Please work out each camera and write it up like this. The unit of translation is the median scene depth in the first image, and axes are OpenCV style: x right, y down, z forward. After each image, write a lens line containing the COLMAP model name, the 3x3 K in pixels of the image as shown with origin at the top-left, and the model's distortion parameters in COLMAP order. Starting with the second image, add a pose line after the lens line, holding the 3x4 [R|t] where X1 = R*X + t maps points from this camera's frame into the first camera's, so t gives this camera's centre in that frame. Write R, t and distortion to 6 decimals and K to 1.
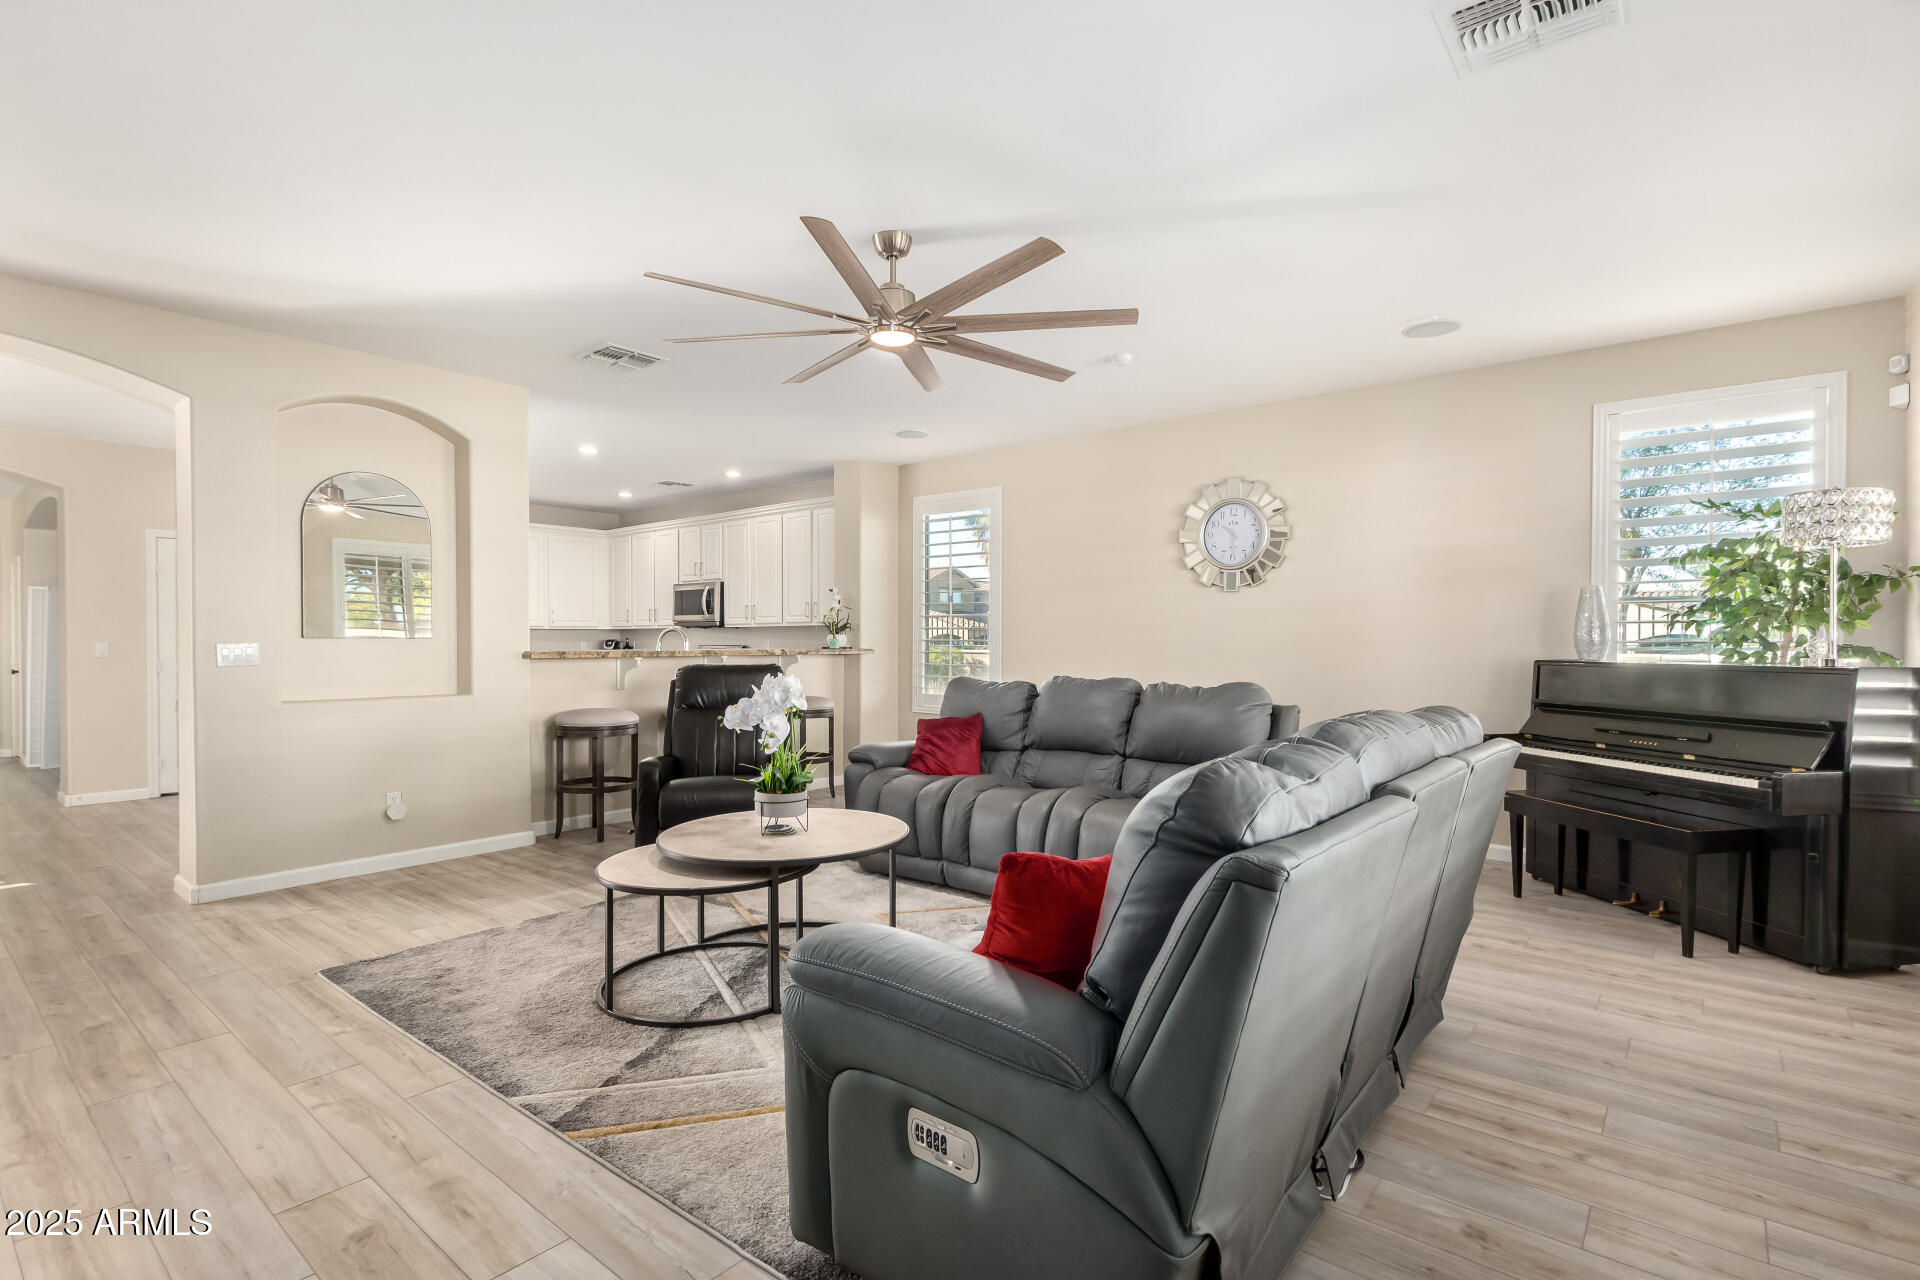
lens RADIAL K [[898.0, 0, 953.6], [0, 898.0, 639.2], [0, 0, 1]] dist [0.008265, -0.000939]
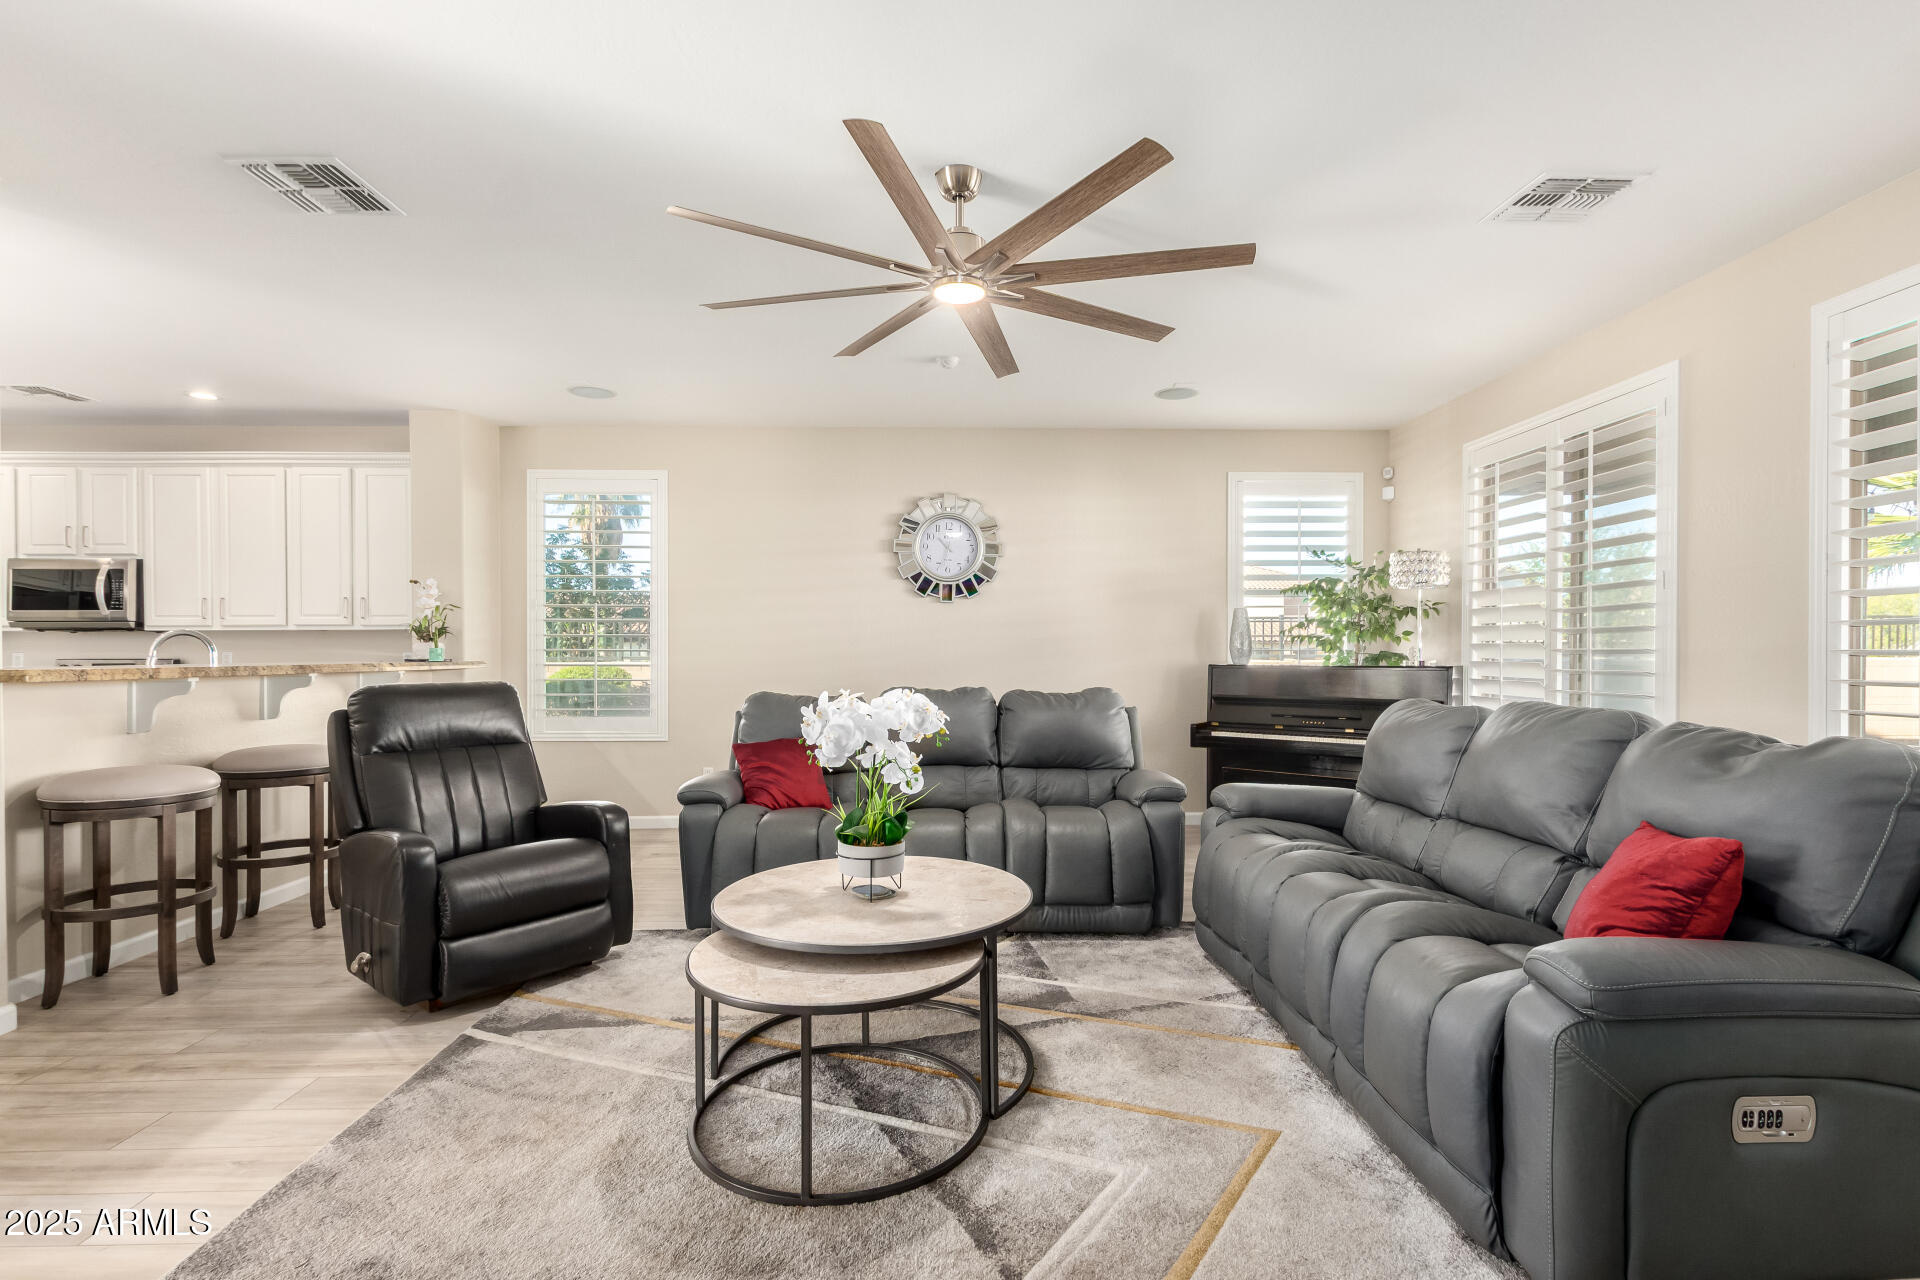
lens RADIAL K [[898.0, 0, 974.4], [0, 898.0, 644.5], [0, 0, 1]] dist [0.008265, -0.000939]
pose [[0.758913, 0.003721, 0.651182, -0.511454], [0.000488, 0.999980, -0.006283, 0.003076], [-0.651192, 0.005086, 0.758896, 0.288295]]
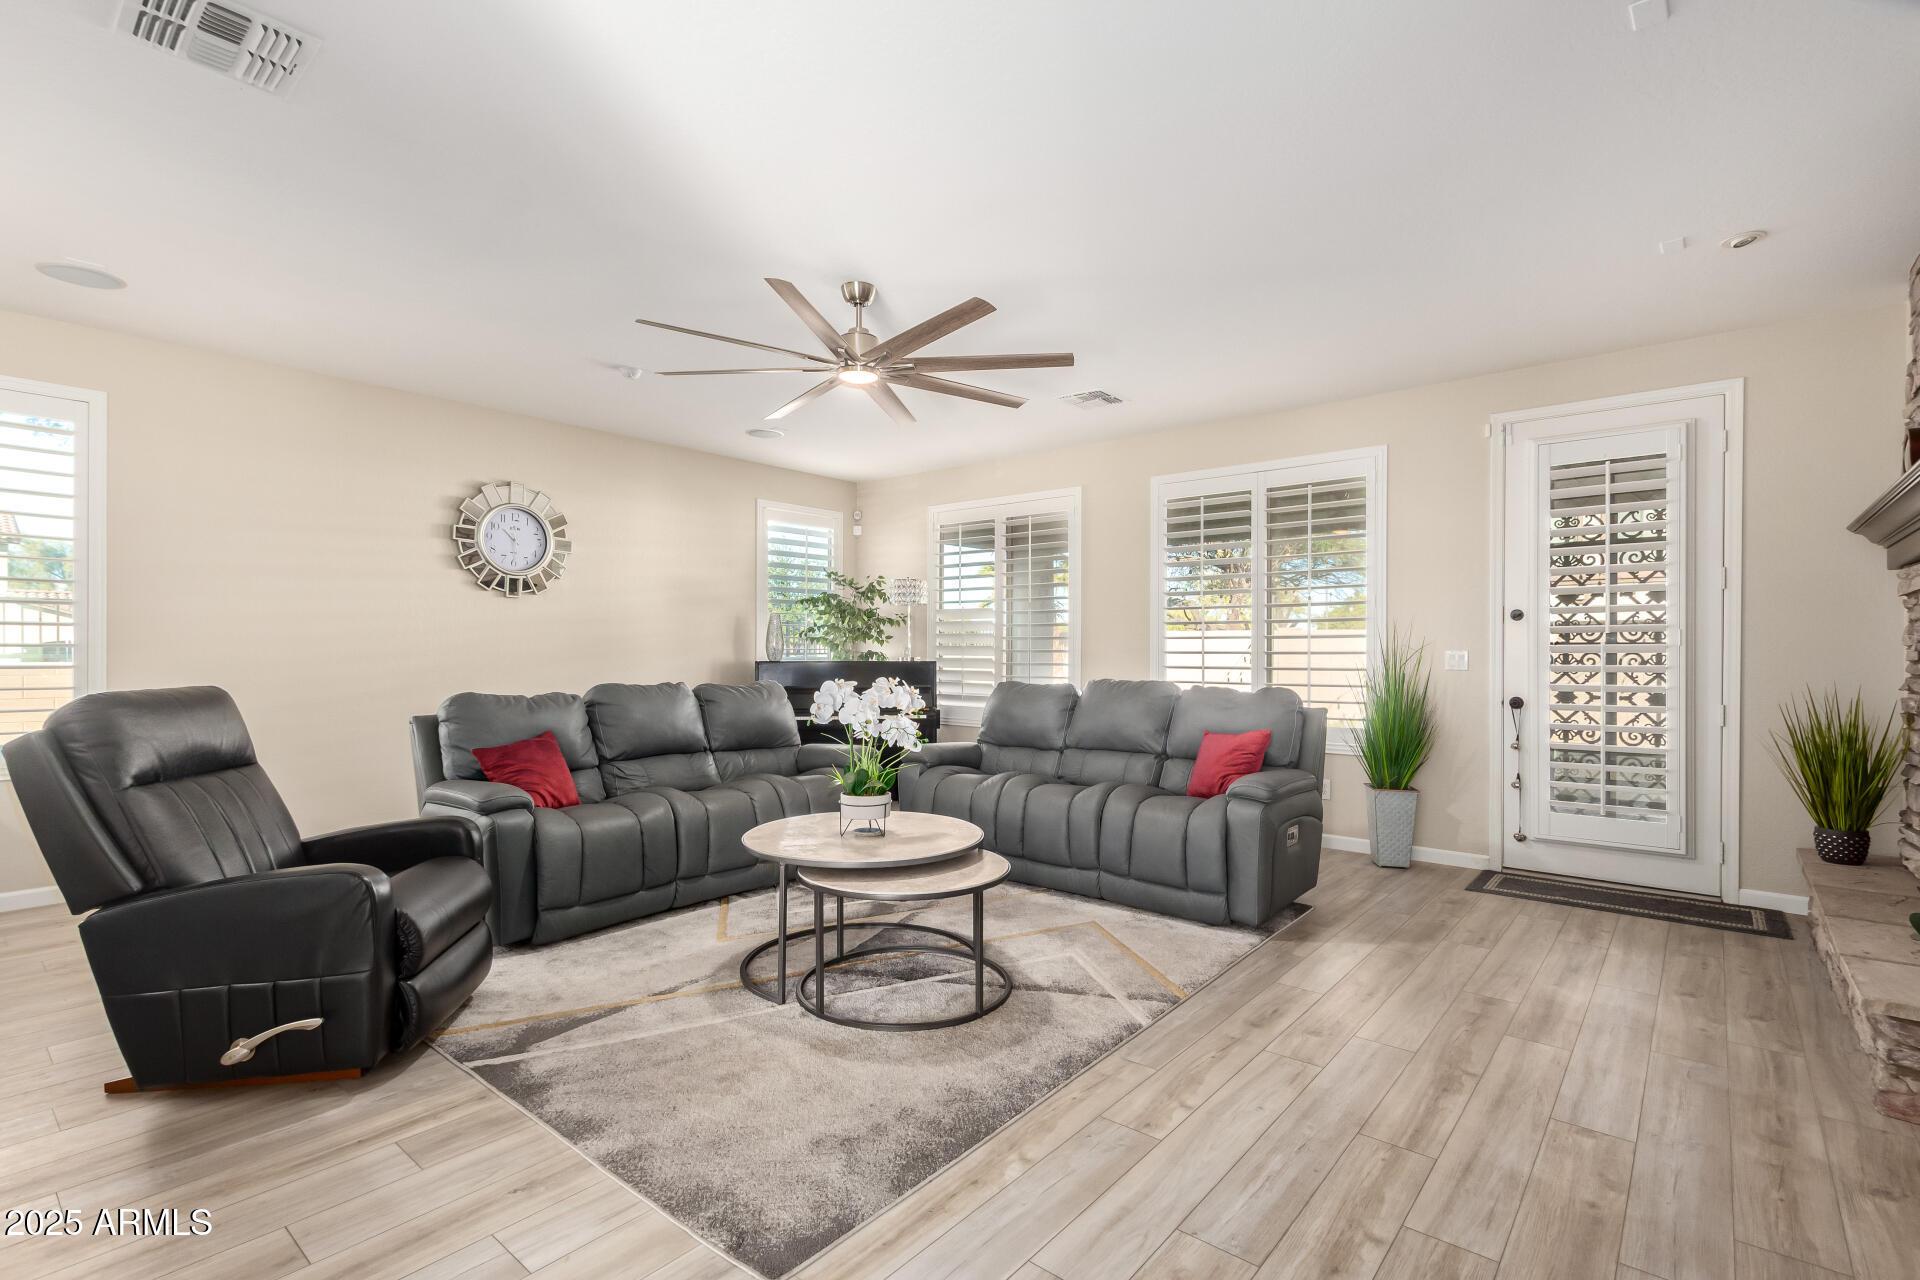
lens RADIAL K [[898.0, 0, 975.5], [0, 898.0, 645.6], [0, 0, 1]] dist [0.008265, -0.000939]
pose [[-0.002045, 0.003875, 0.999990, -0.985817], [-0.005670, 0.999976, -0.003886, 0.001172], [-0.999982, -0.005678, -0.002023, 0.712134]]
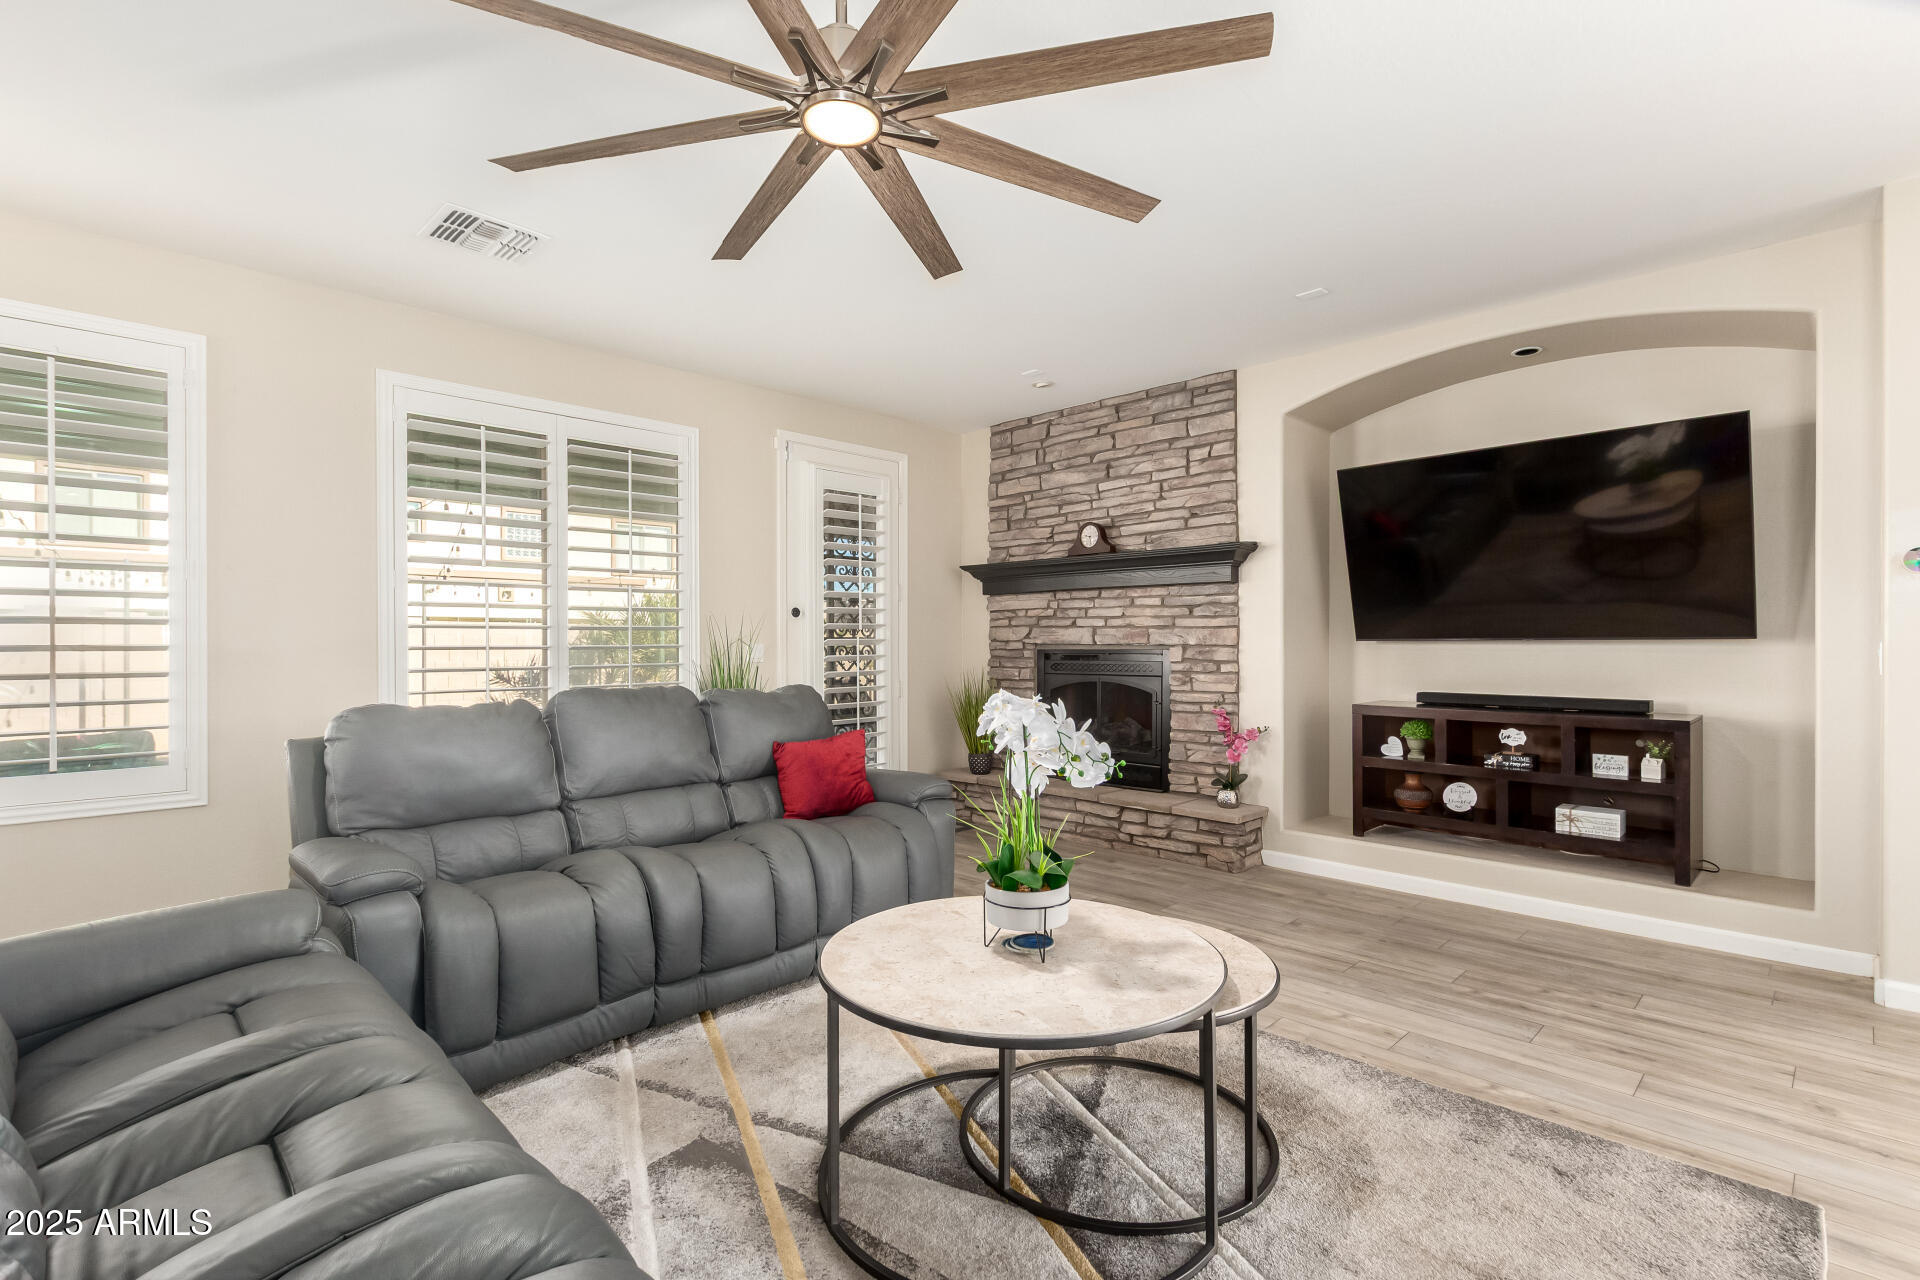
lens RADIAL K [[898.0, 0, 958.9], [0, 898.0, 639.4], [0, 0, 1]] dist [0.008265, -0.000939]
pose [[-0.995781, 0.001130, 0.091756, -0.163894], [0.000344, 0.999963, -0.008589, 0.004371], [-0.091762, -0.008521, -0.995745, 1.313479]]
